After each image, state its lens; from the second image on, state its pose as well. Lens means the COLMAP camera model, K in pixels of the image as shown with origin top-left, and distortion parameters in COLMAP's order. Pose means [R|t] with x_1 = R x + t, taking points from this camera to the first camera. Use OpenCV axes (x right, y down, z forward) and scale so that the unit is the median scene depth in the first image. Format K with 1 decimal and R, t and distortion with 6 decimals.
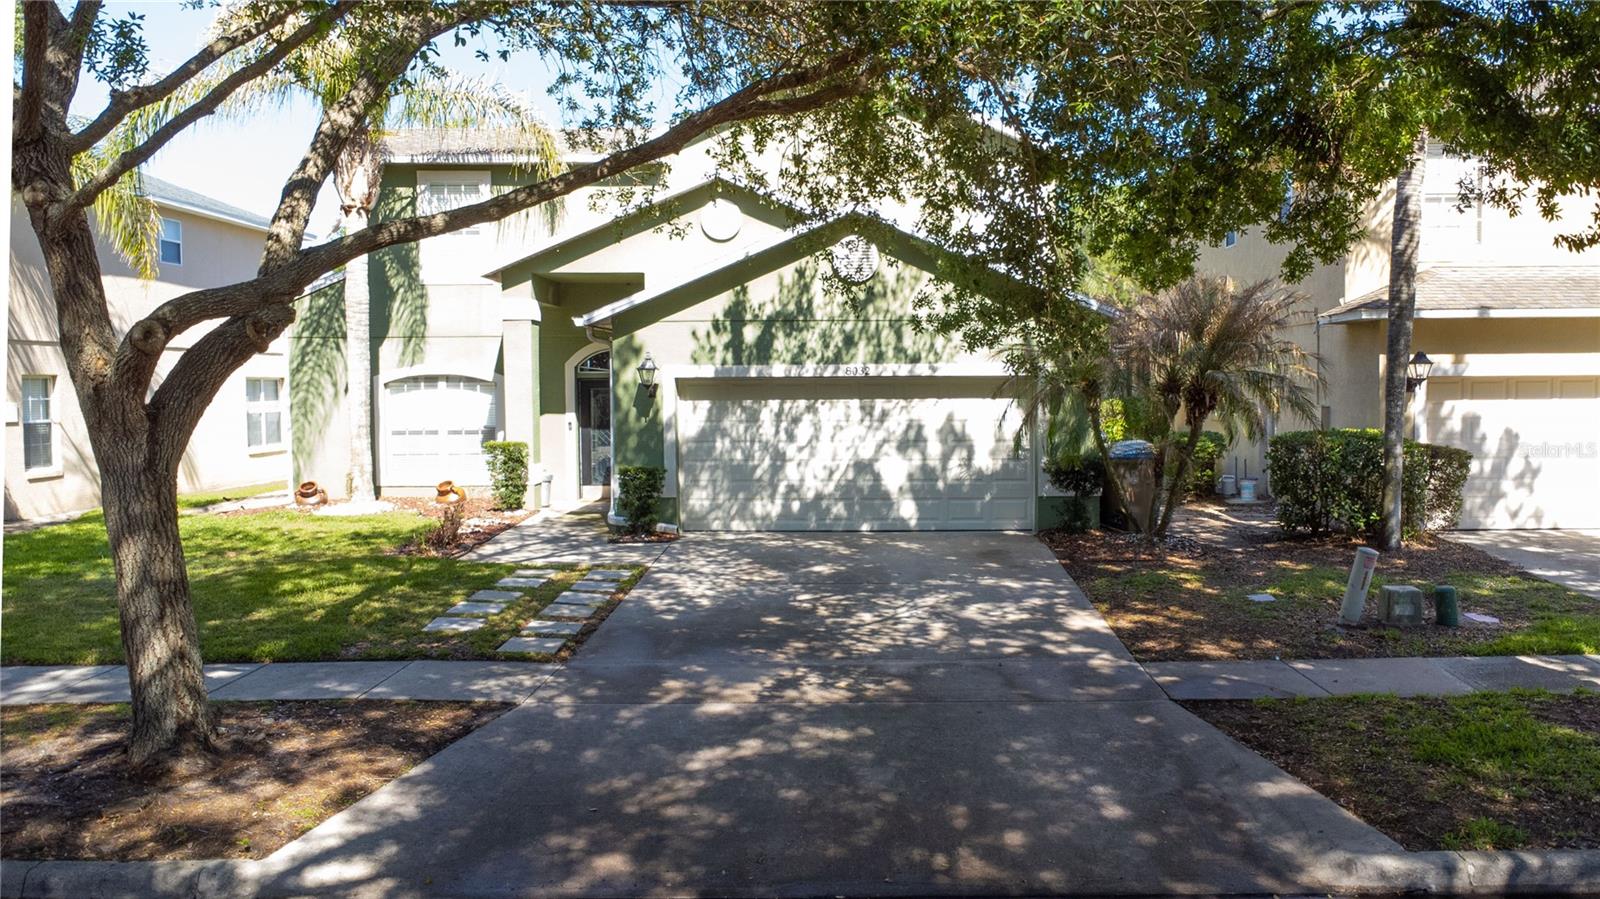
lens RADIAL K [[1153.0, 0, 800.0], [0, 1153.0, 449.5], [0, 0, 1]] dist [0.030492, -0.002573]
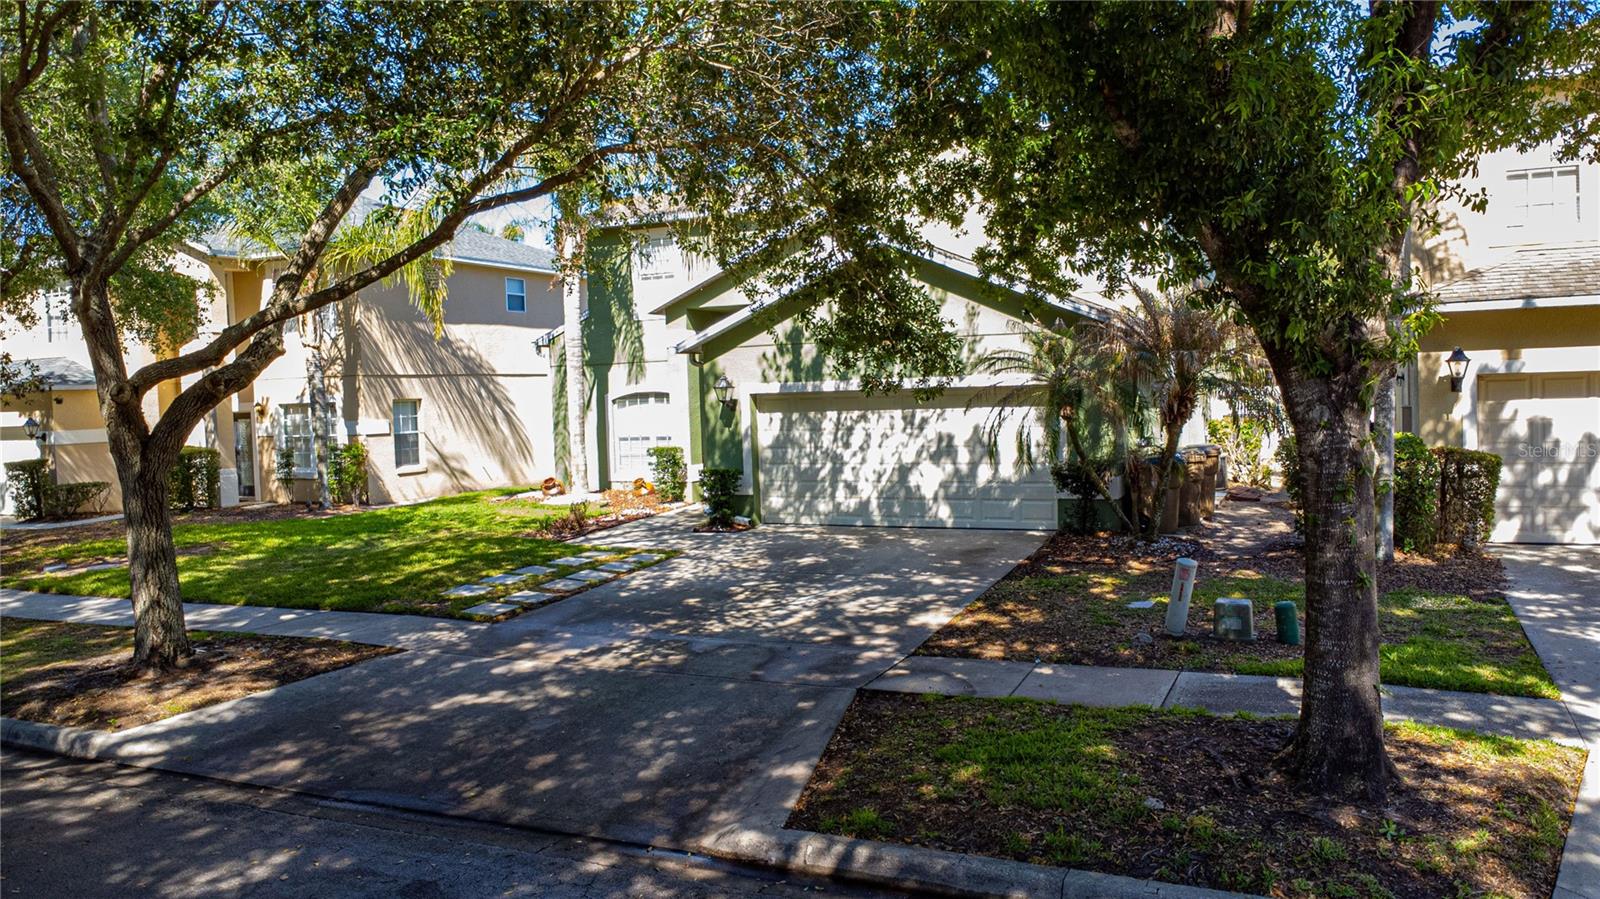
lens RADIAL K [[1056.2, 0, 800.0], [0, 1056.2, 449.5], [0, 0, 1]] dist [0.030120, -0.001925]
pose [[0.917109, -0.001223, -0.398635, 0.370297], [0.003401, 0.999983, 0.004757, -0.010517], [0.398622, -0.005718, 0.917097, 0.029532]]
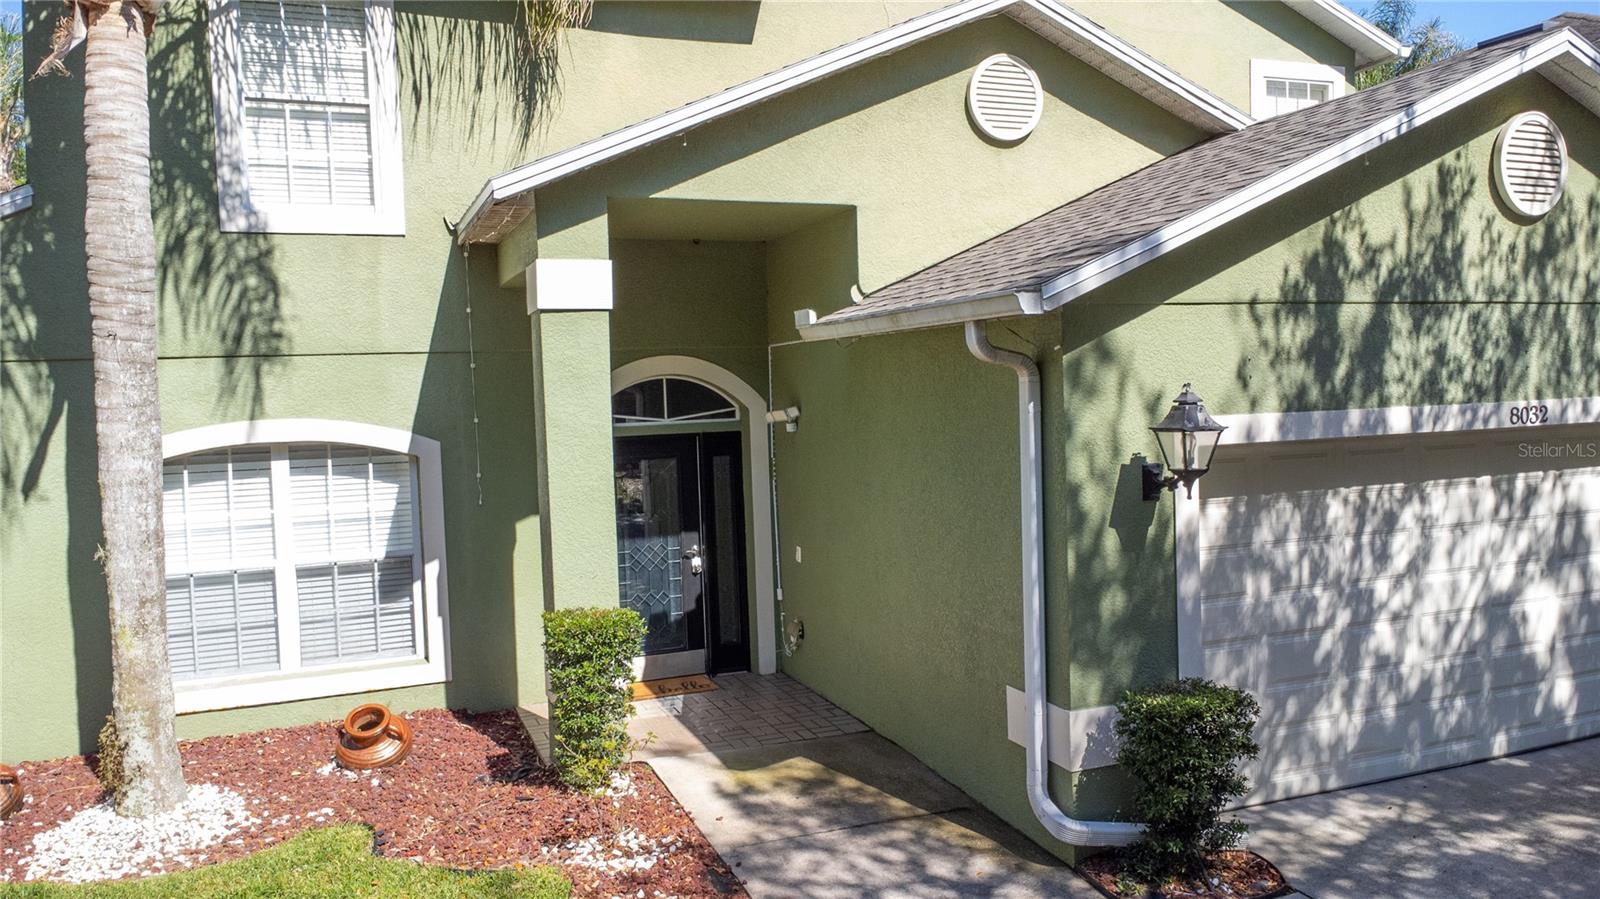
lens RADIAL K [[1056.2, 0, 800.0], [0, 1056.2, 449.5], [0, 0, 1]] dist [0.030120, -0.001925]
pose [[0.909448, -0.035395, 0.414309, -0.385892], [0.053012, 0.998110, -0.031096, -0.052108], [-0.412425, 0.050244, 0.909605, 0.728225]]
